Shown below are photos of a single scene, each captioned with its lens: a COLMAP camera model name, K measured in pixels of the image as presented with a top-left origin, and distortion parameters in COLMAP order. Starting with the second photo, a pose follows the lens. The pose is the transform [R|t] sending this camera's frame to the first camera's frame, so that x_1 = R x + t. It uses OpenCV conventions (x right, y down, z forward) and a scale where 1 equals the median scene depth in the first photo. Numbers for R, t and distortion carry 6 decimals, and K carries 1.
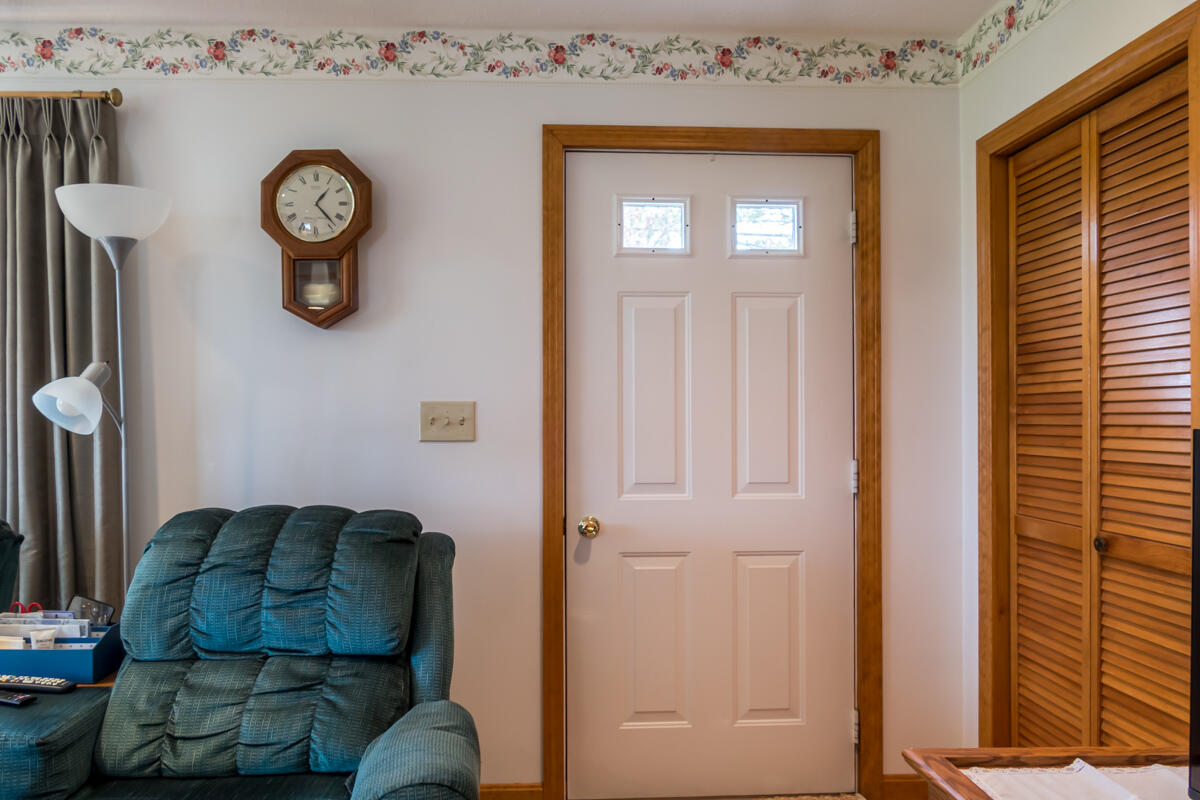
lens RADIAL K [[877.2, 0, 580.9], [0, 877.2, 417.0], [0, 0, 1]] dist [-0.011930, 0.003309]
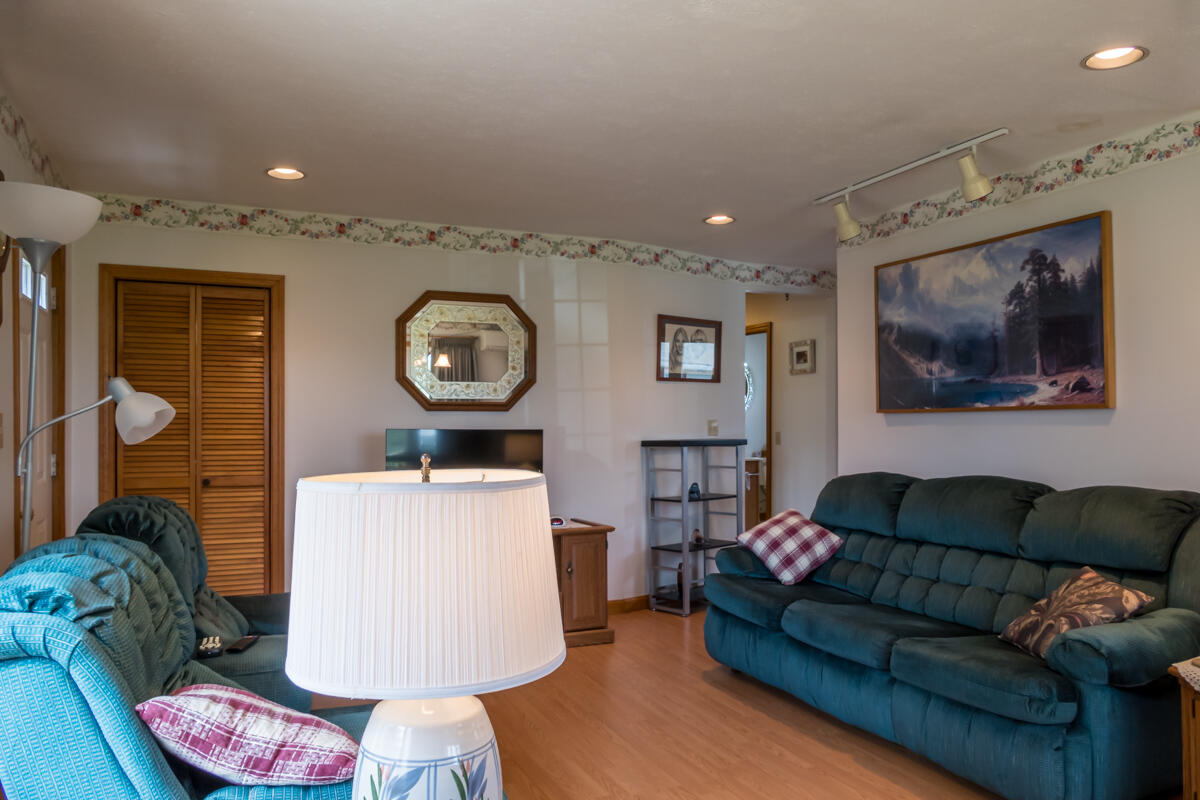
lens RADIAL K [[877.2, 0, 591.3], [0, 877.2, 404.7], [0, 0, 1]] dist [-0.011930, 0.003309]
pose [[-0.365752, 0.019056, 0.930517, -1.463209], [0.002065, 0.999805, -0.019663, -0.004101], [-0.930710, -0.005271, -0.365720, 0.717766]]
